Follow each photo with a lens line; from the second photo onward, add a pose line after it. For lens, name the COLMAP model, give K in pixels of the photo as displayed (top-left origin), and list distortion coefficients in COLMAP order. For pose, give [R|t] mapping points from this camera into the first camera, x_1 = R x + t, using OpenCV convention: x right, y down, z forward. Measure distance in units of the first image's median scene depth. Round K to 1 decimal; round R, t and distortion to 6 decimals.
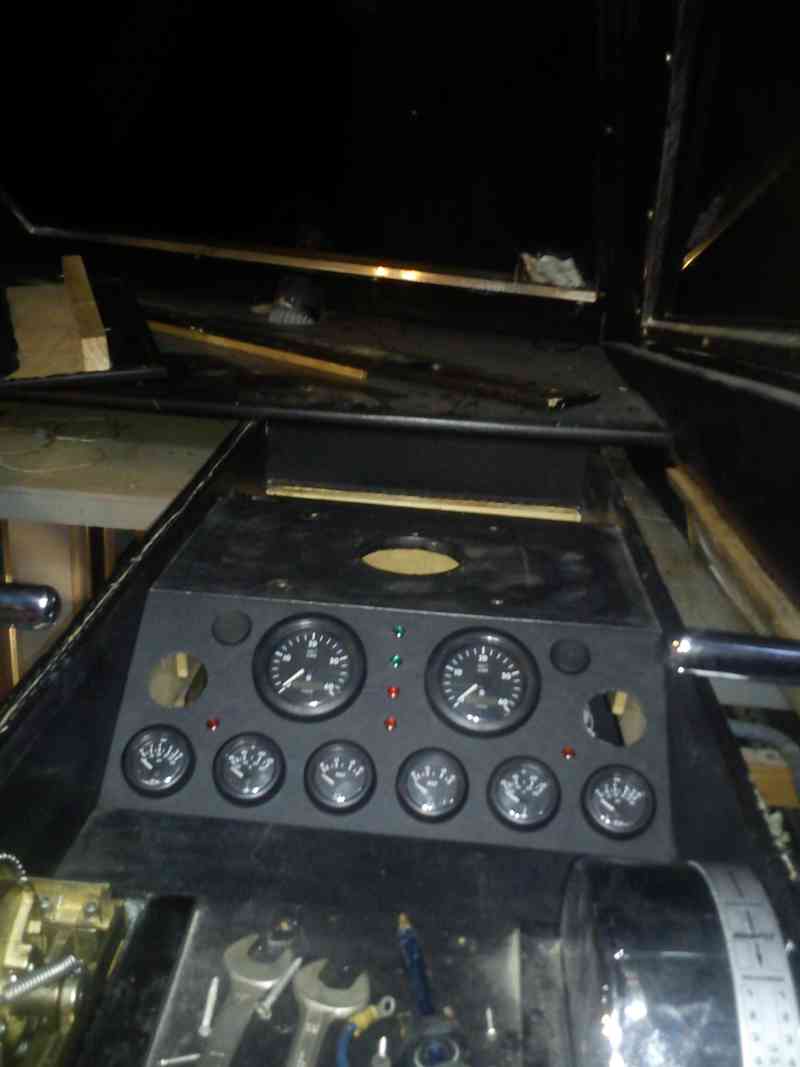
lens RADIAL K [[1040.3, 0, 392.7], [0, 1040.3, 526.8], [0, 0, 1]] dist [0.139686, -0.416401]
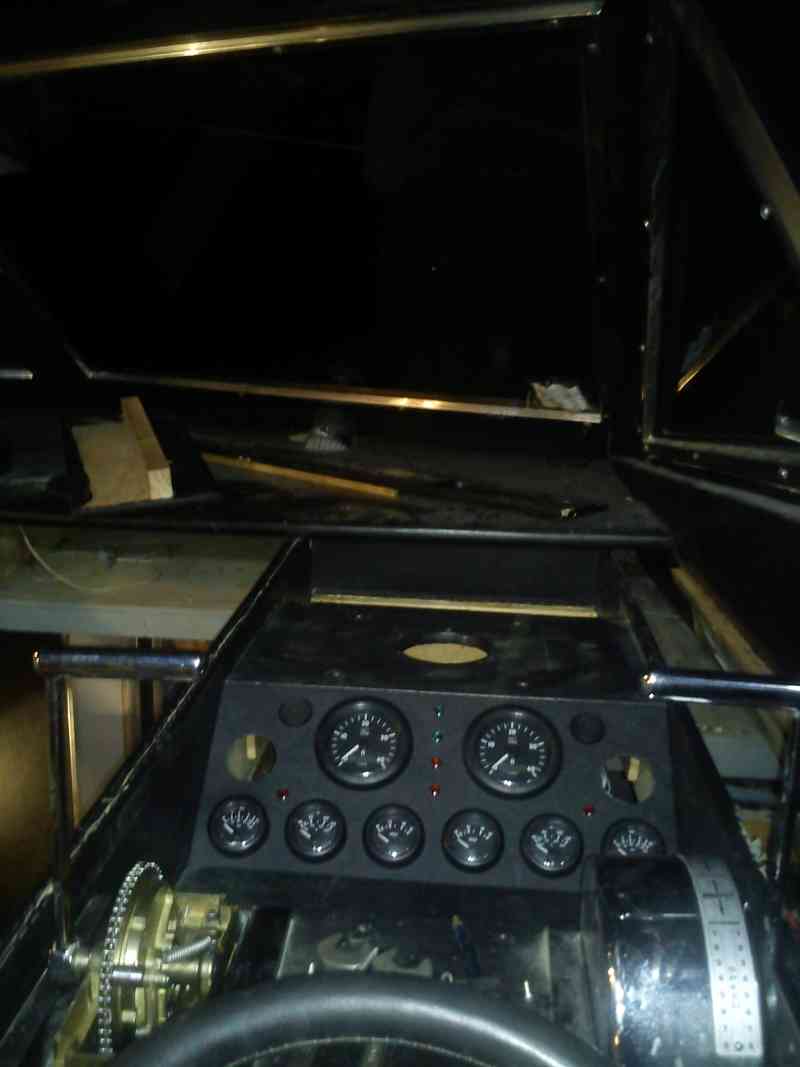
lens RADIAL K [[1040.3, 0, 392.7], [0, 1040.3, 526.8], [0, 0, 1]] dist [0.139686, -0.416401]
pose [[0.999261, -0.031905, -0.021422, -0.012741], [0.029323, 0.993321, -0.111593, 0.022769], [0.024839, 0.110882, 0.993523, -0.167537]]
